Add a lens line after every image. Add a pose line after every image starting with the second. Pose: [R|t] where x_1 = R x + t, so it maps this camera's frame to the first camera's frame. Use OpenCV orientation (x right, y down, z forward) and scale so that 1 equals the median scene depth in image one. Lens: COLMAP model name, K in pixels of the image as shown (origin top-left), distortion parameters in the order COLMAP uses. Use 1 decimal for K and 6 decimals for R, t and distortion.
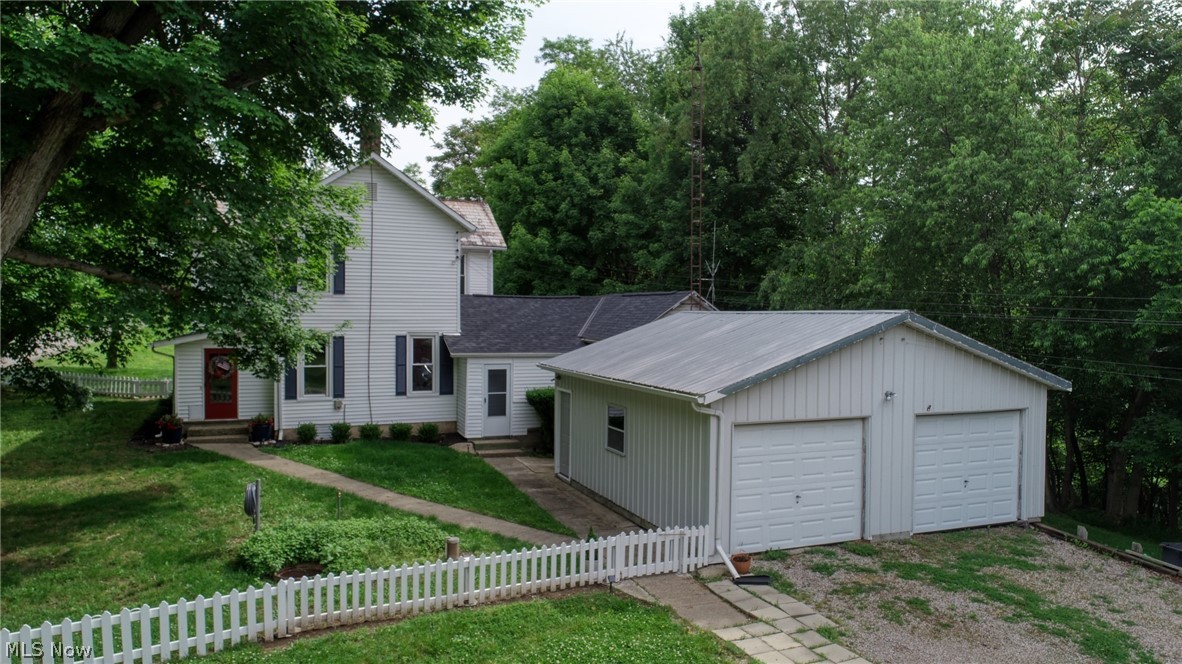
lens RADIAL K [[794.0, 0, 588.3], [0, 794.0, 334.9], [0, 0, 1]] dist [-0.002459, 0.002865]
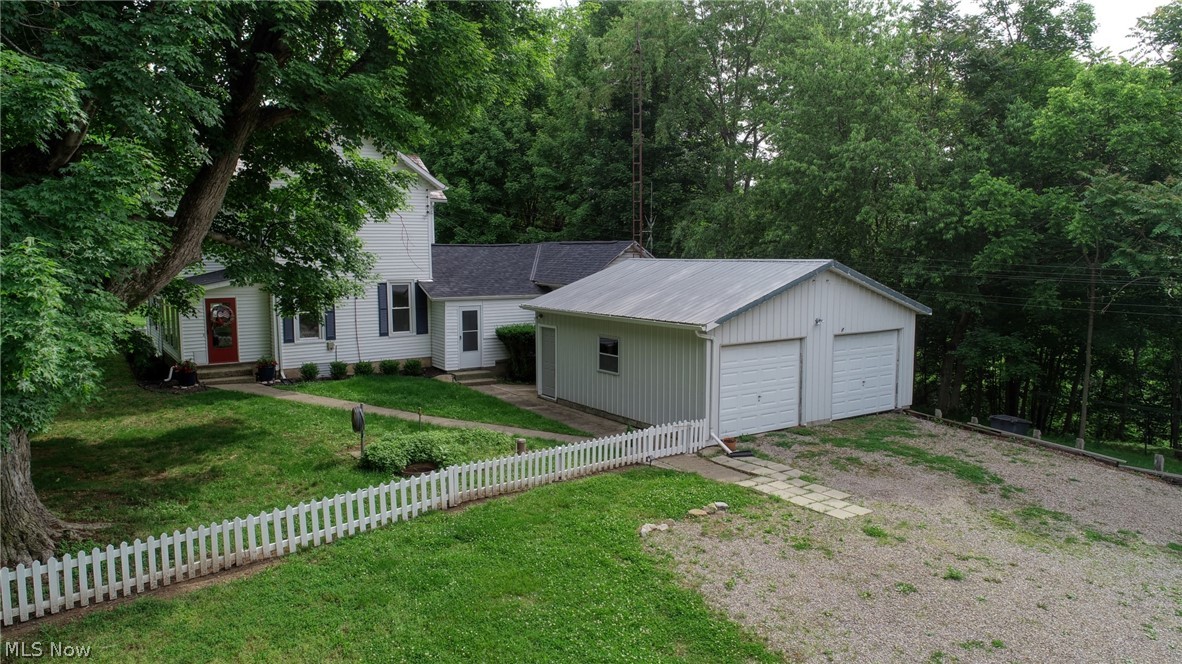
lens RADIAL K [[794.0, 0, 592.6], [0, 794.0, 332.6], [0, 0, 1]] dist [-0.002459, 0.002865]
pose [[0.978329, -0.033118, 0.204391, -0.265571], [0.017492, 0.996816, 0.077789, -0.017197], [-0.206316, -0.072528, 0.975794, -0.246372]]
